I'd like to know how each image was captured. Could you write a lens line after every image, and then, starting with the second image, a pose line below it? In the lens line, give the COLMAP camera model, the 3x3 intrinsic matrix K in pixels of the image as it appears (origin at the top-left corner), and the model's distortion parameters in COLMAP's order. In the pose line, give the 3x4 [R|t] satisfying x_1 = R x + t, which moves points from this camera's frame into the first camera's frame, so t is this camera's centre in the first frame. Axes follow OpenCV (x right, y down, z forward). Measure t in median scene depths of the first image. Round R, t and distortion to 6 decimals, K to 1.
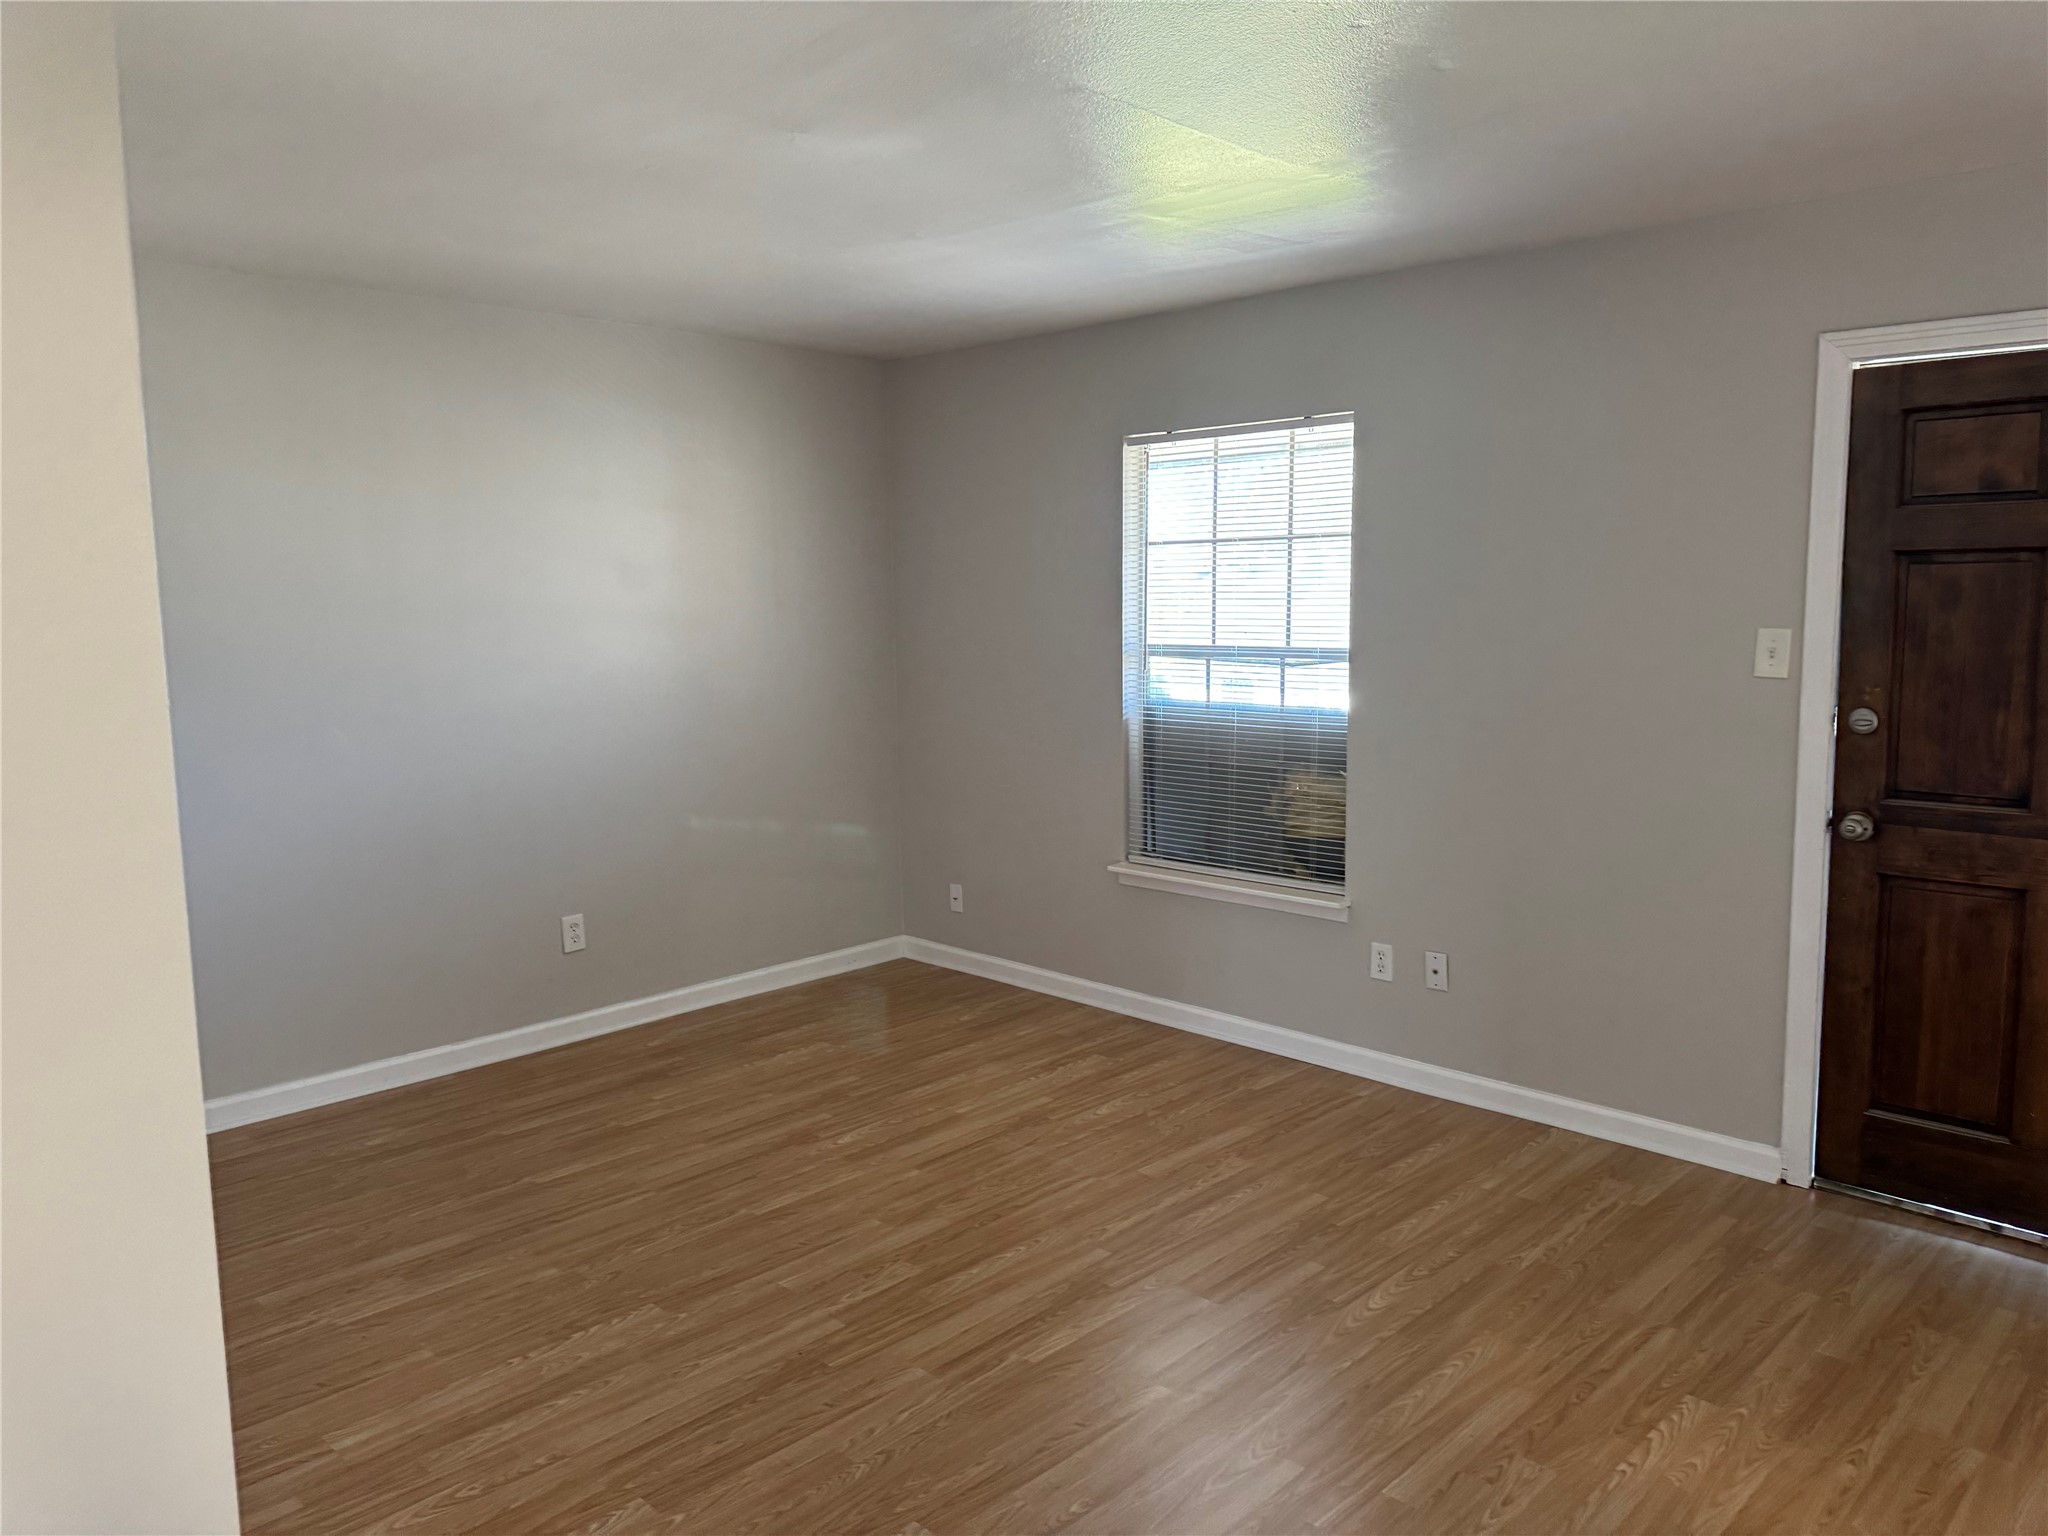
lens RADIAL K [[1471.3, 0, 908.2], [0, 1471.3, 755.8], [0, 0, 1]] dist [-0.006432, -0.013534]
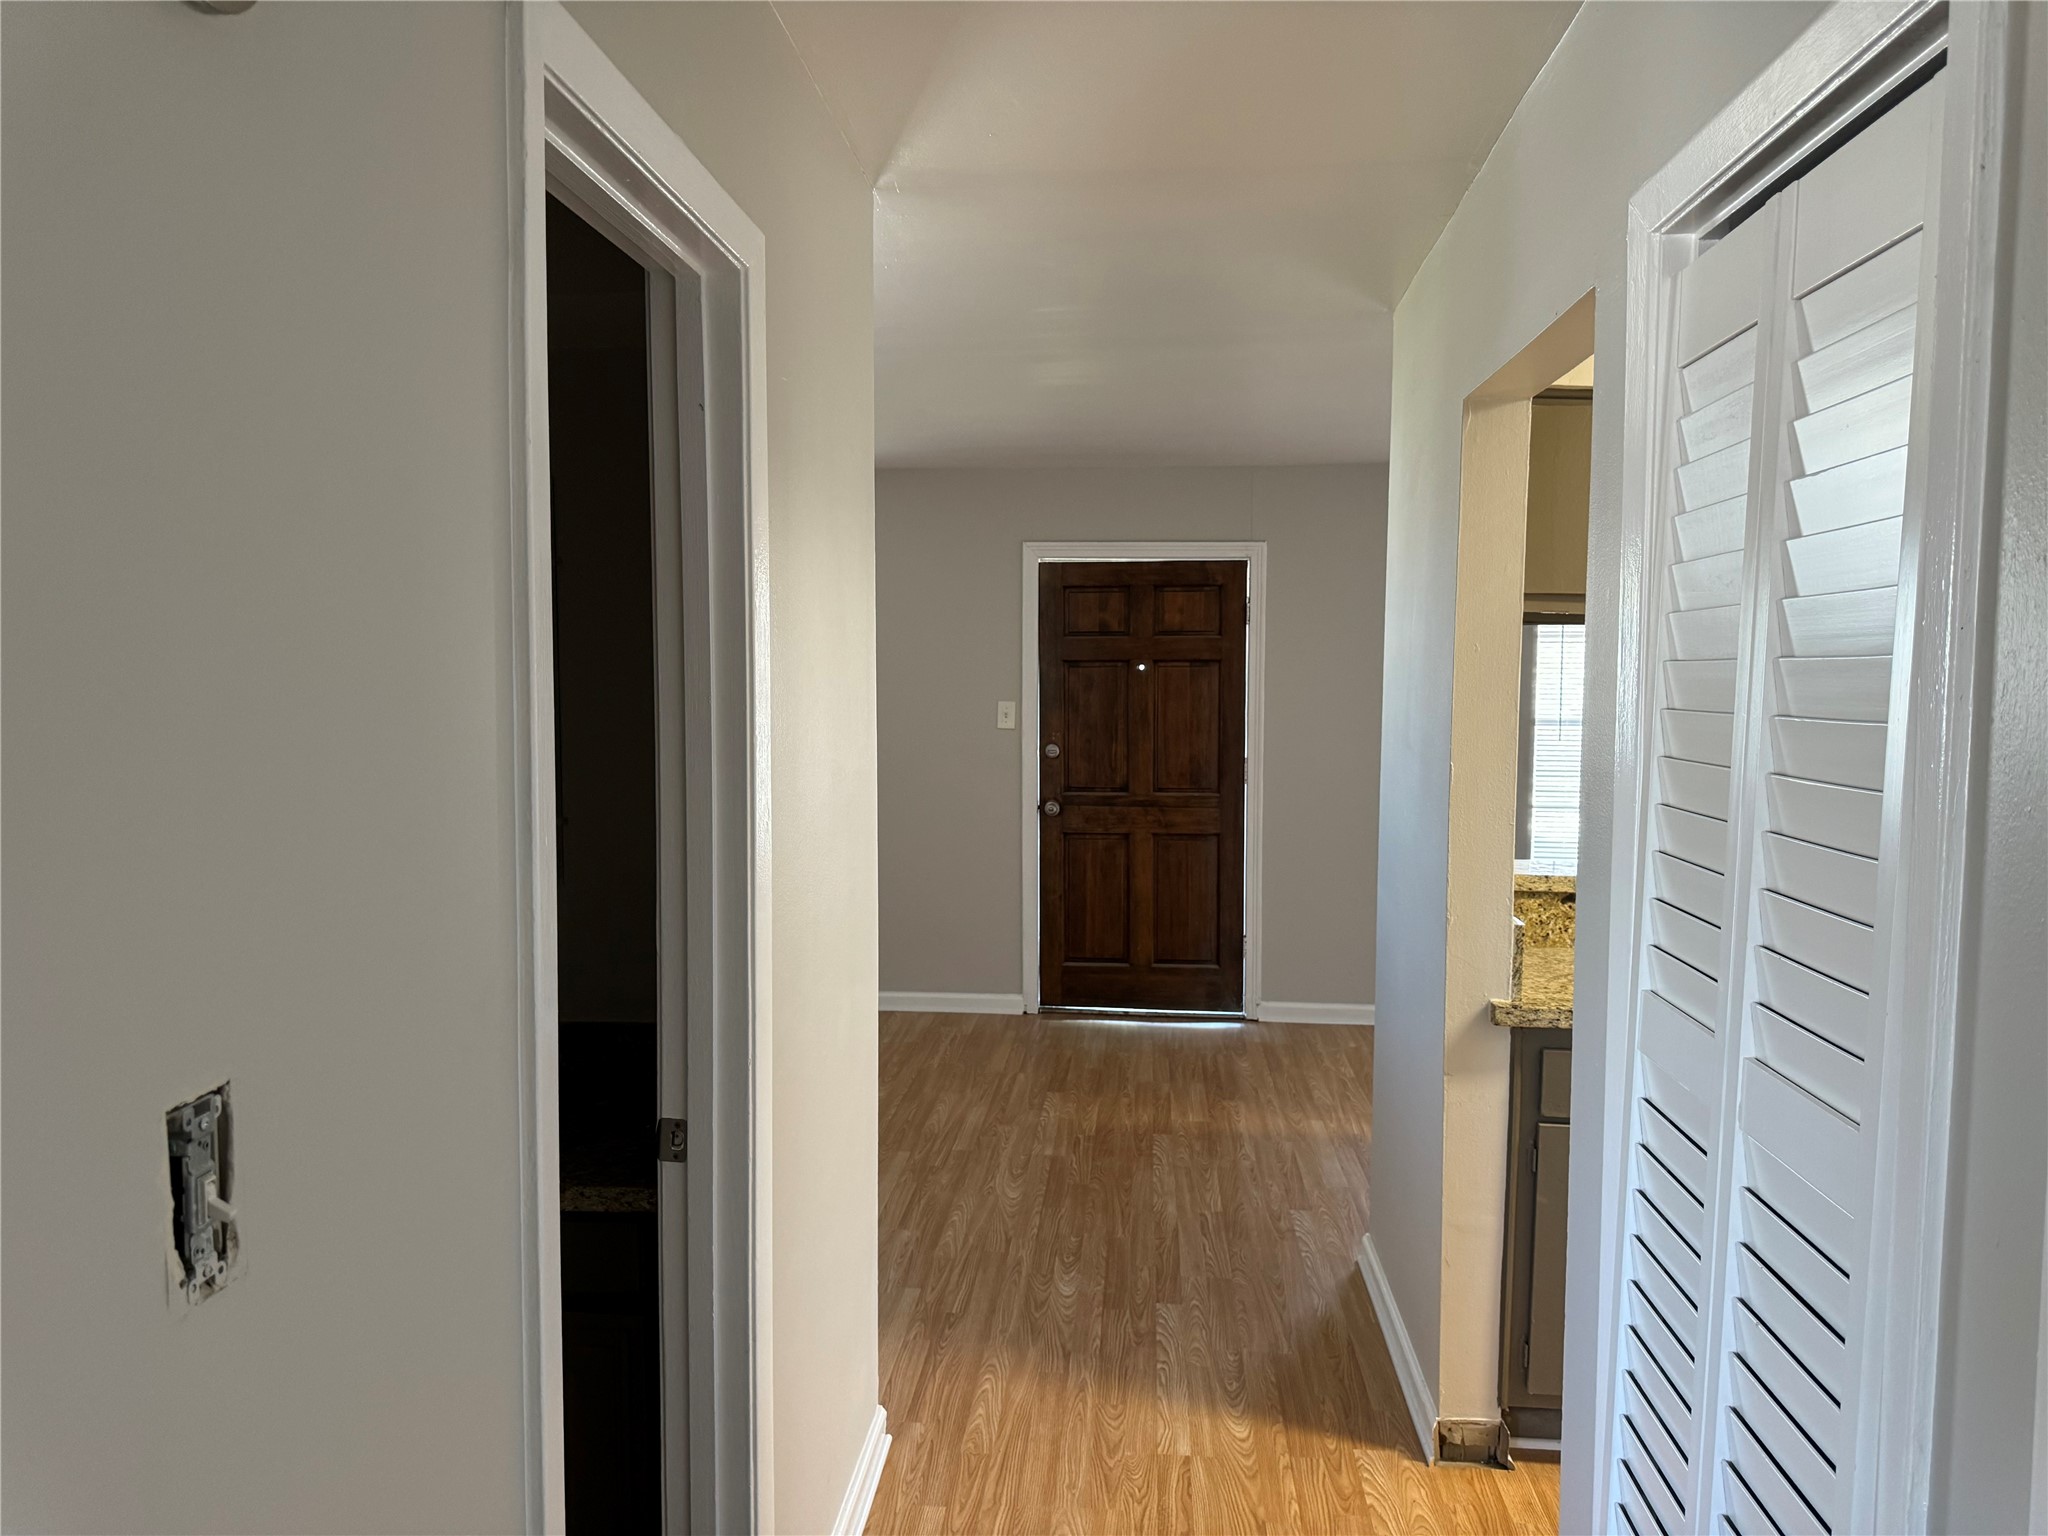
lens RADIAL K [[1461.2, 0, 1024.0], [0, 1461.2, 768.0], [0, 0, 1]] dist [-0.006765, -0.004417]
pose [[0.737121, -0.014625, 0.675602, -0.635887], [0.056508, 0.997598, -0.040058, 0.071281], [-0.673394, 0.067704, 0.736177, -0.342993]]
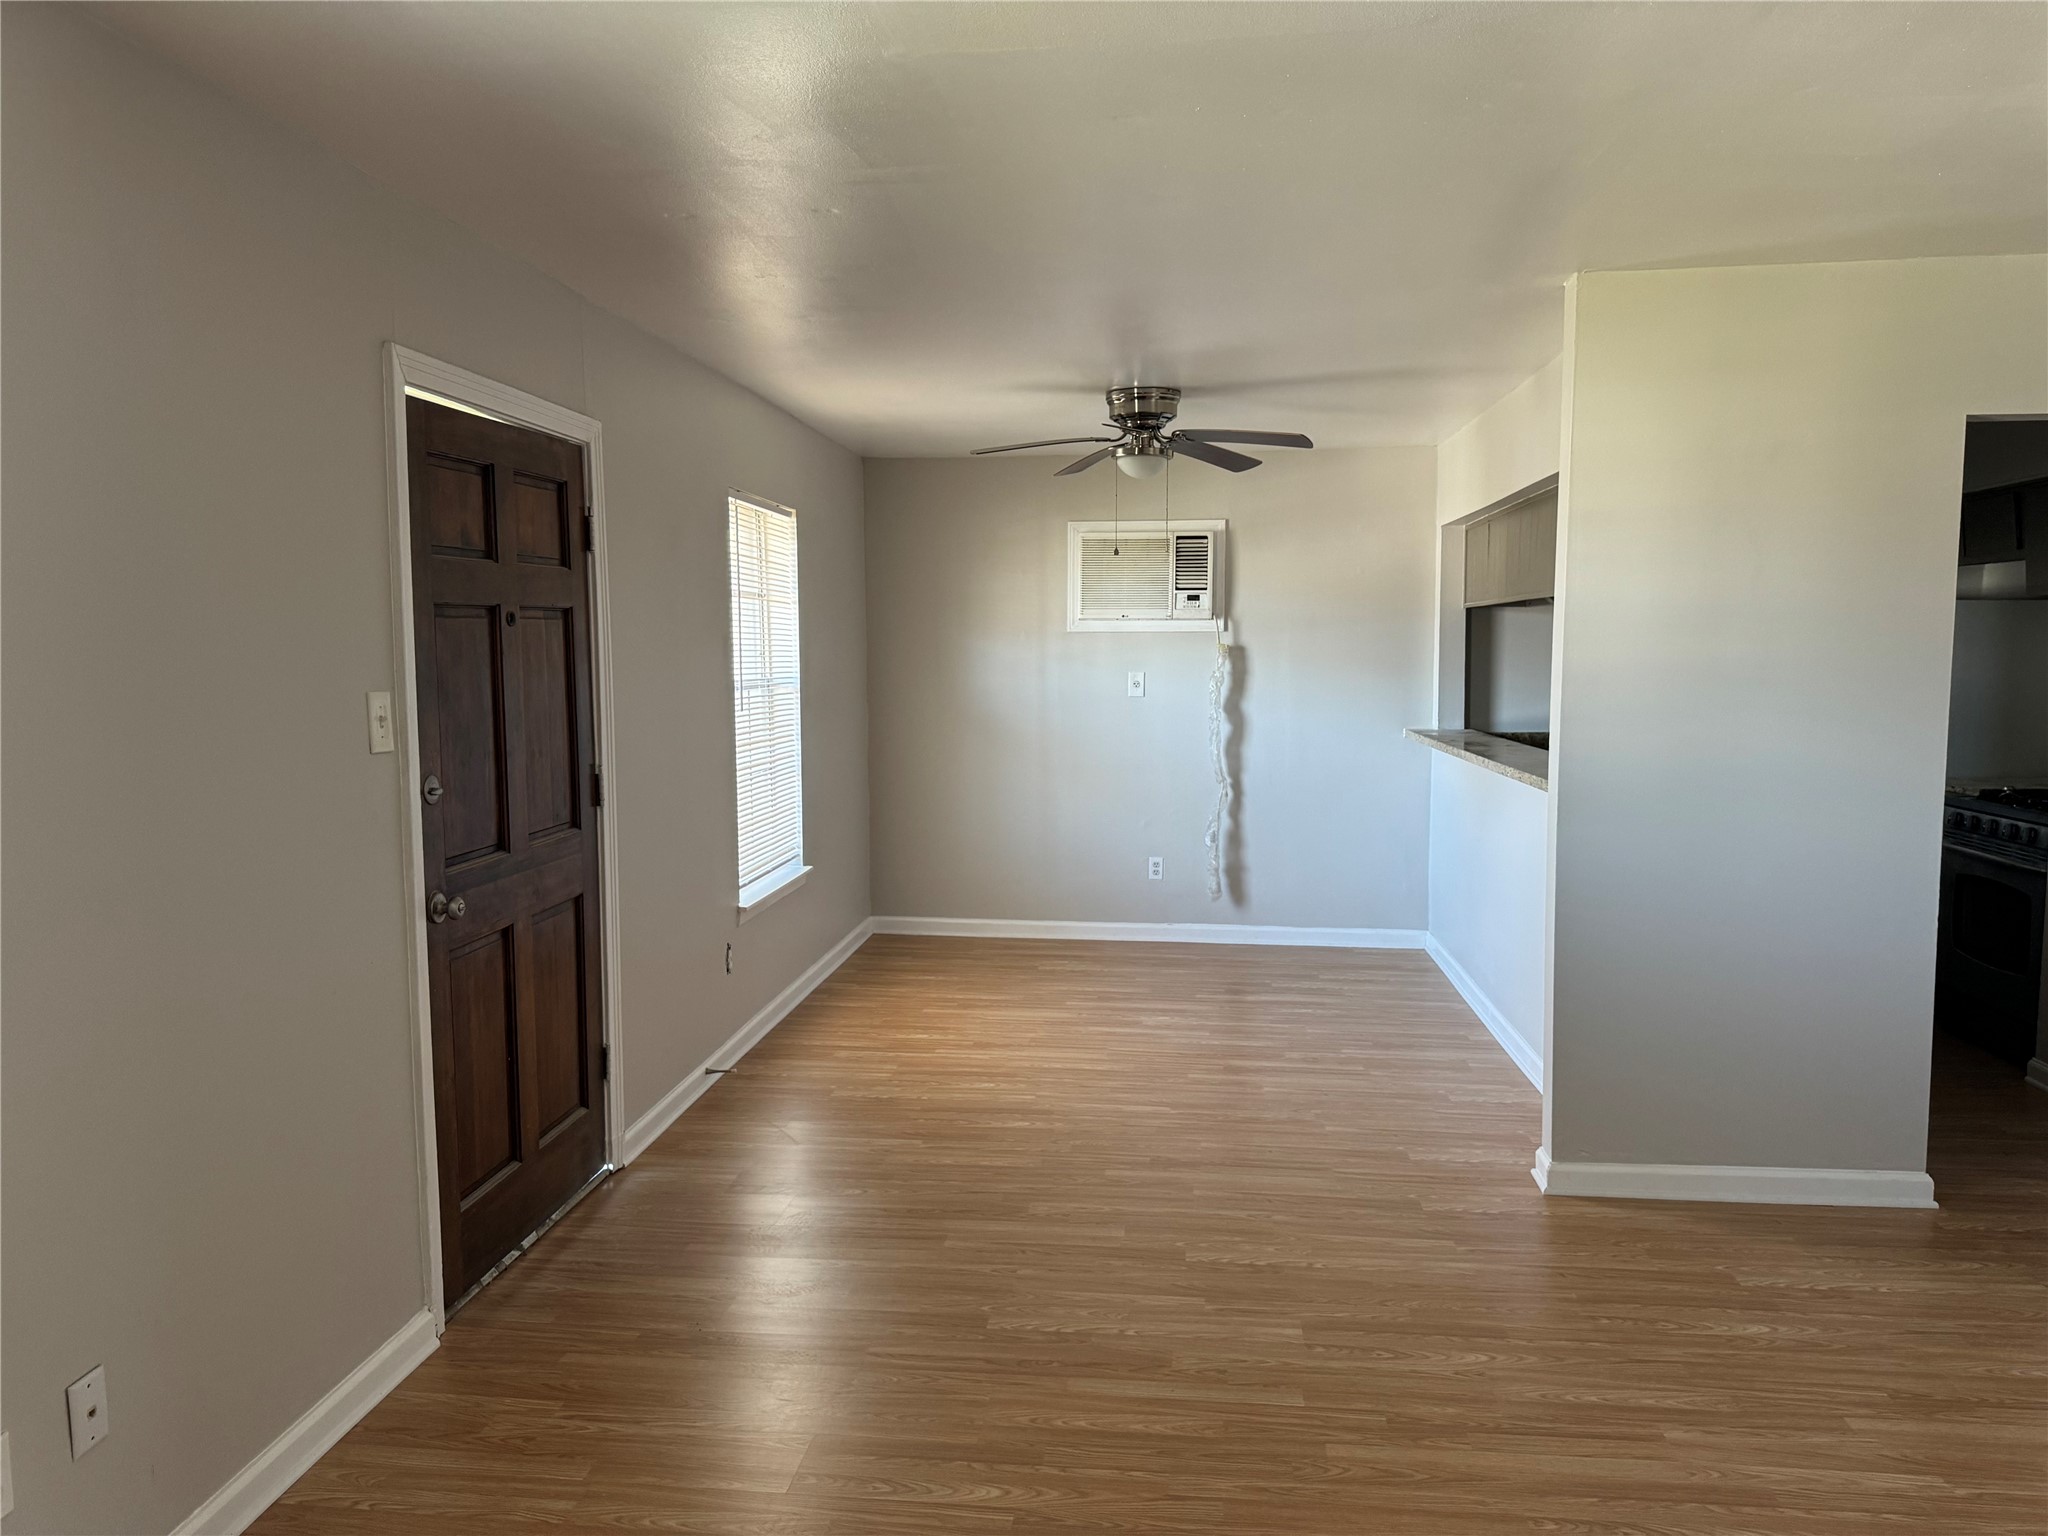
lens RADIAL K [[1461.2, 0, 1024.0], [0, 1461.2, 768.0], [0, 0, 1]] dist [-0.006765, -0.004417]
pose [[-0.664873, -0.047818, 0.745424, -0.265121], [0.107974, 0.981315, 0.159256, -0.143984], [-0.739112, 0.186372, -0.647286, 1.338264]]
